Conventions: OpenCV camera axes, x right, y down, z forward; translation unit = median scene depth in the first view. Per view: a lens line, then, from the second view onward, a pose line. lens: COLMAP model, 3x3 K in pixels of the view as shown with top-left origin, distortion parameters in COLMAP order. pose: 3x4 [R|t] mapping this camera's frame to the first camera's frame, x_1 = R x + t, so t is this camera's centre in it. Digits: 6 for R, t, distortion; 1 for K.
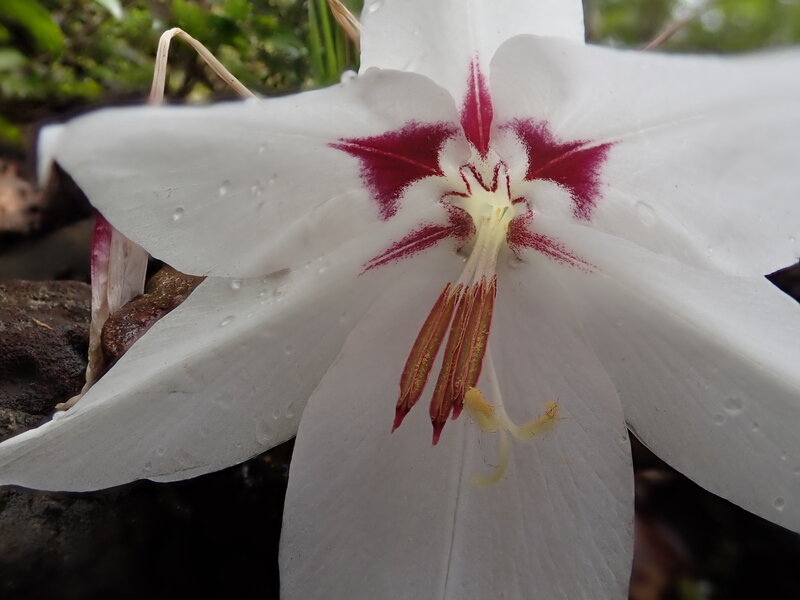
lens RADIAL K [[717.2, 0, 402.4], [0, 717.2, 299.8], [0, 0, 1]] dist [-0.060366, 0.003468]
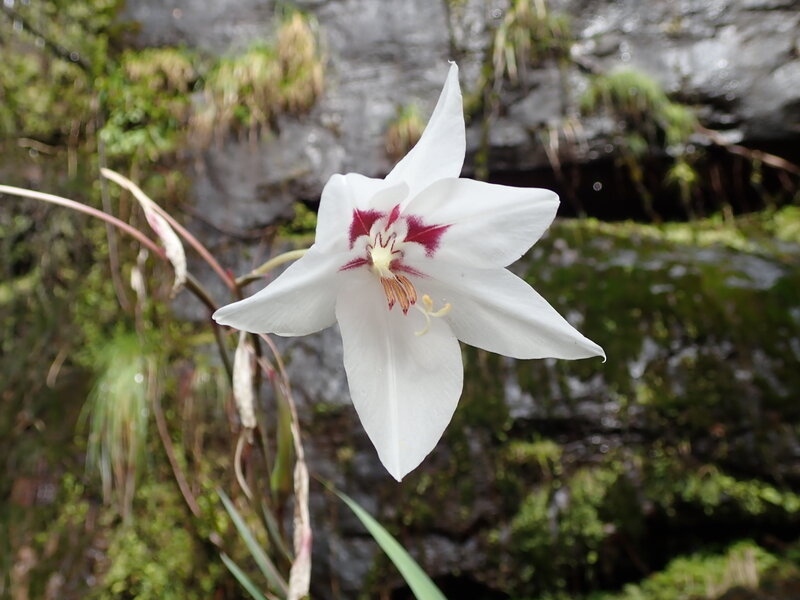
lens RADIAL K [[717.2, 0, 400.7], [0, 717.2, 299.7], [0, 0, 1]] dist [-0.060366, 0.003468]
pose [[0.894307, 0.105788, 0.434769, -0.873472], [-0.007508, 0.975061, -0.221809, 0.562281], [-0.447391, 0.195101, 0.872798, -1.066624]]
